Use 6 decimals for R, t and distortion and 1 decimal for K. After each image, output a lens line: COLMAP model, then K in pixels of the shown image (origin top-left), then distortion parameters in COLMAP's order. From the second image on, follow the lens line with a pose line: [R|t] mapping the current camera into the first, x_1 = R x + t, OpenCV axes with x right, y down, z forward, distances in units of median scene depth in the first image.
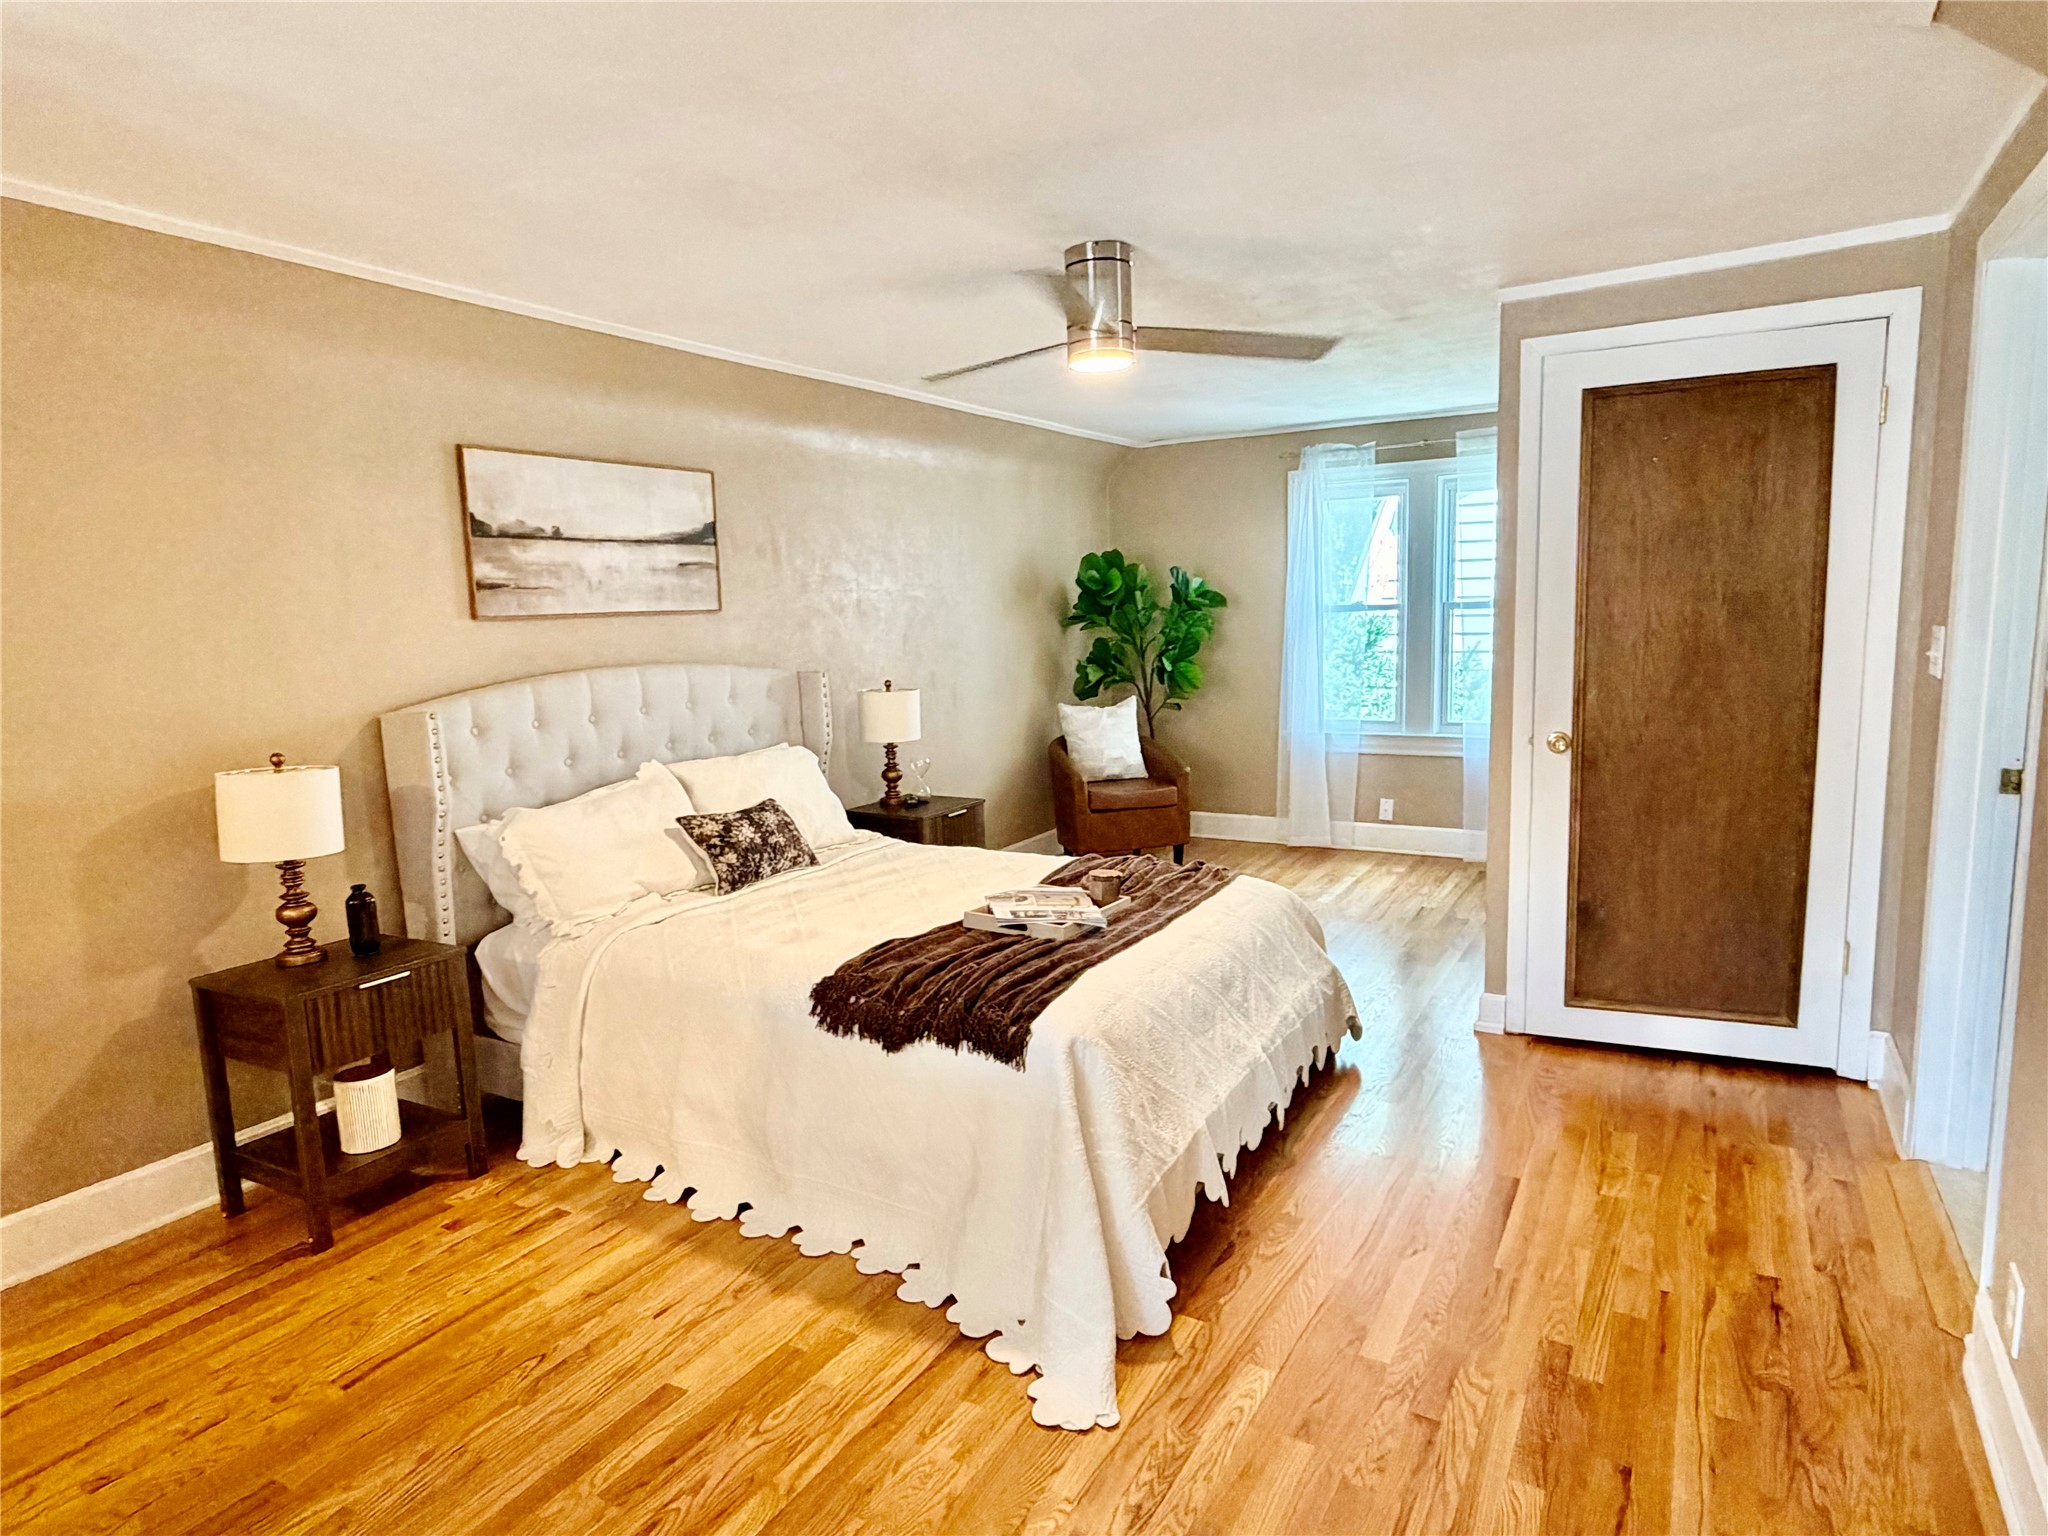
lens RADIAL K [[1172.9, 0, 1018.9], [0, 1172.9, 774.5], [0, 0, 1]] dist [-0.005286, 0.000287]
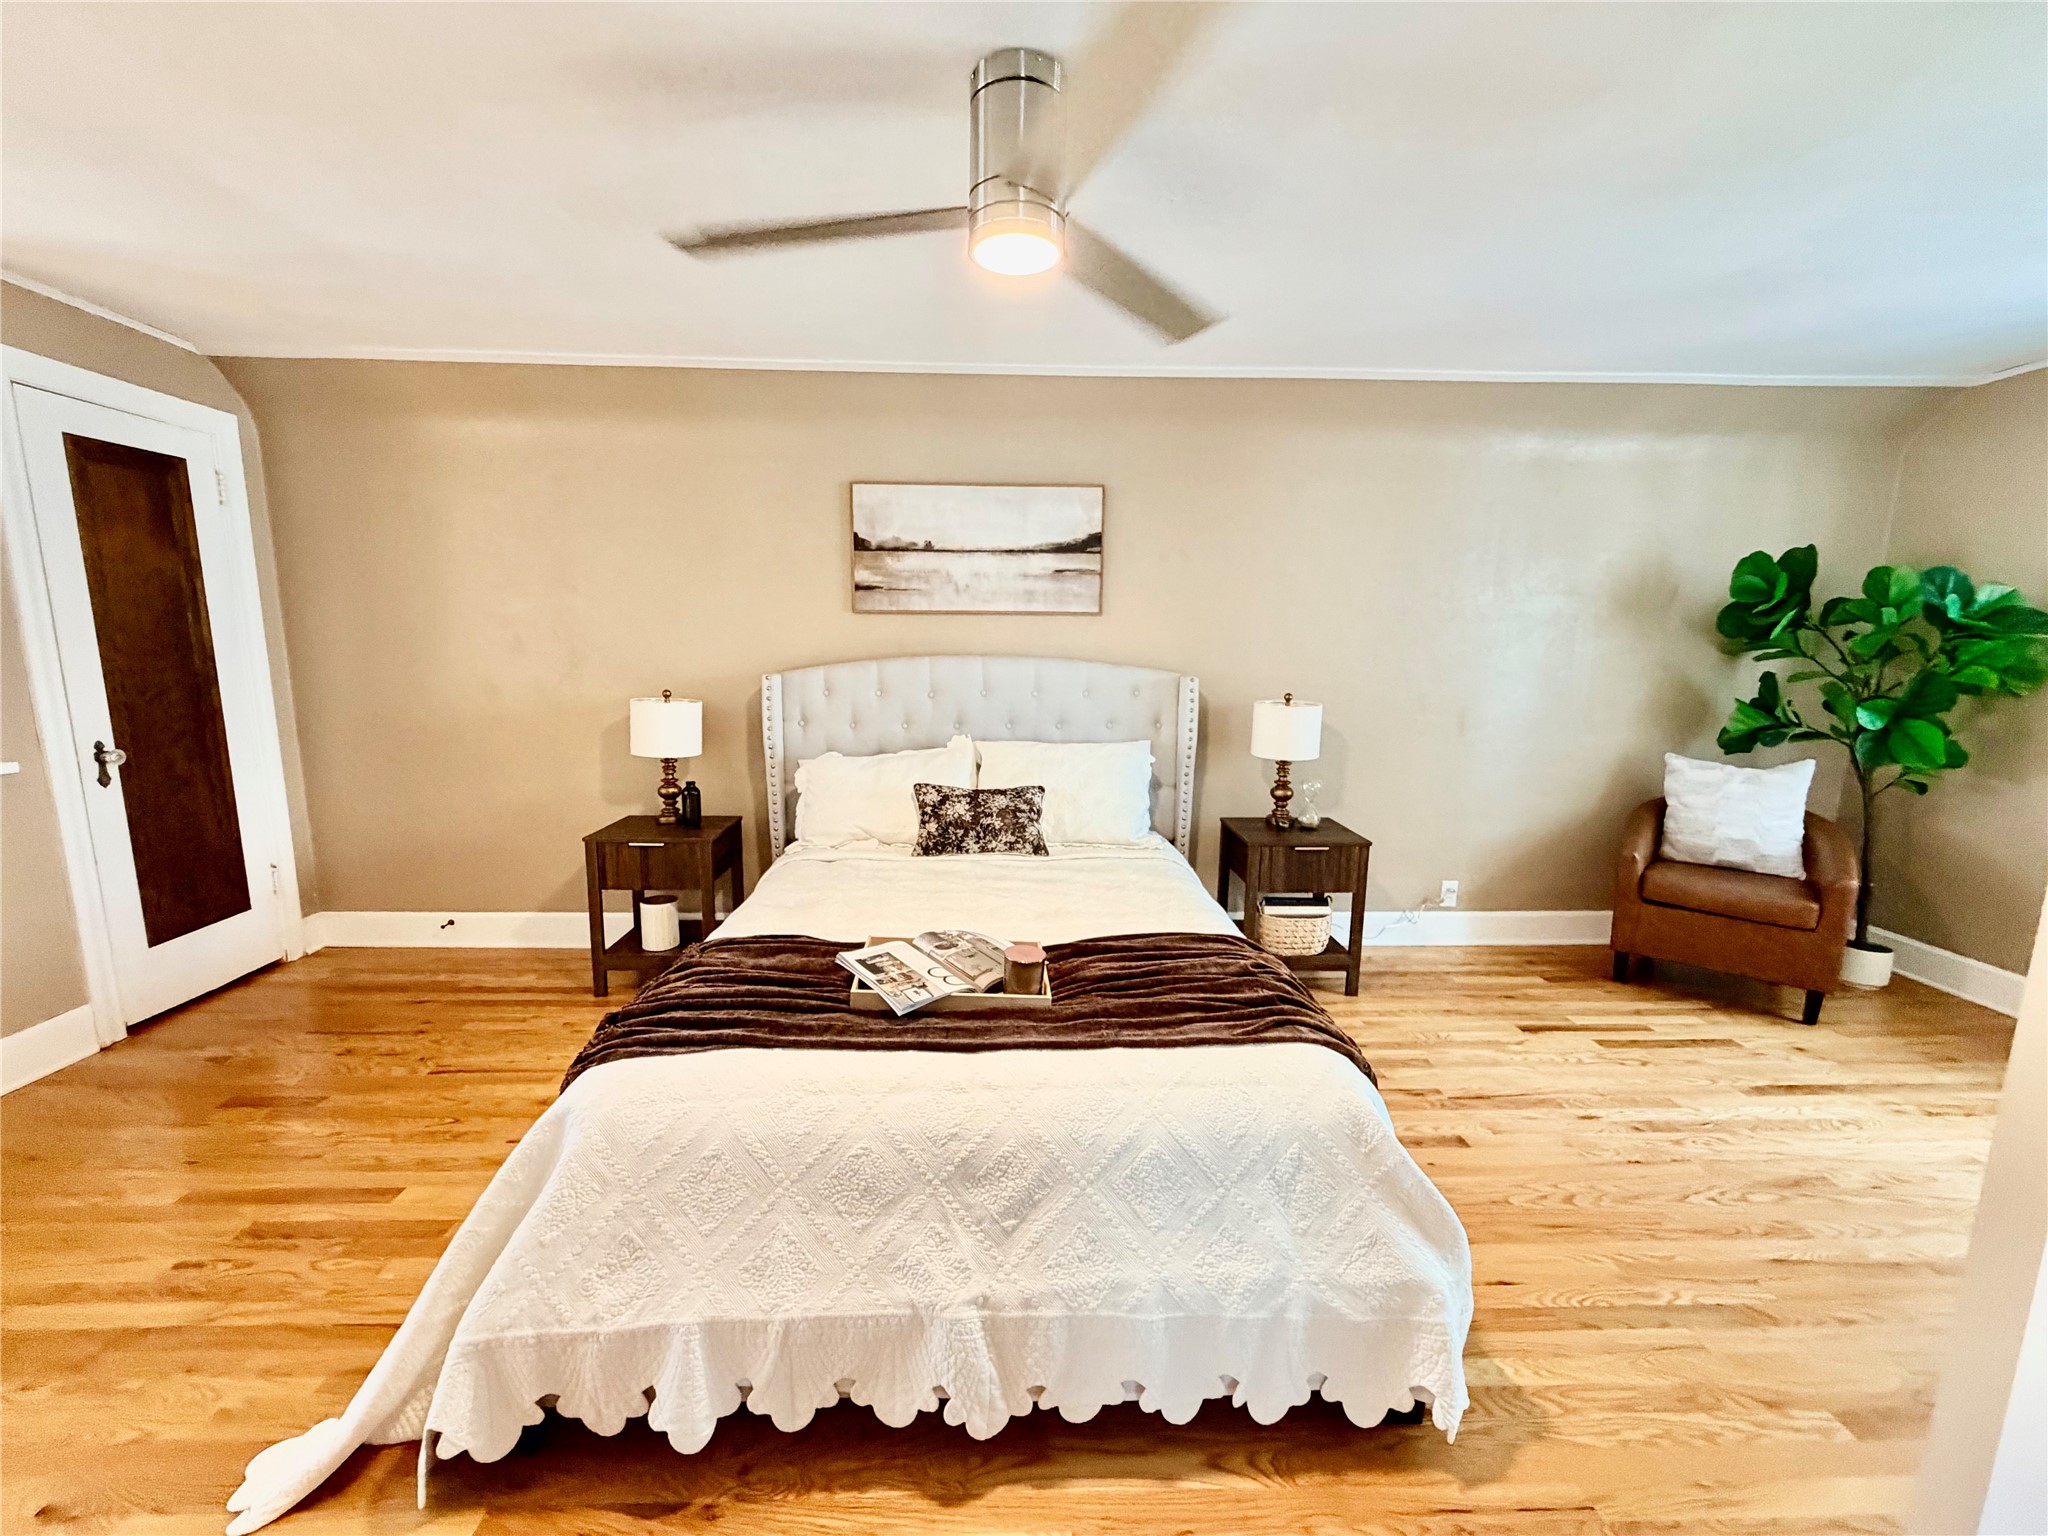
lens RADIAL K [[816.7, 0, 1023.7], [0, 816.7, 769.2], [0, 0, 1]] dist [0.000150, 0.000334]
pose [[0.533200, 0.173341, -0.828040, 0.438535], [-0.146666, 0.982903, 0.111317, -0.083106], [0.833179, 0.062091, 0.549507, 0.620558]]
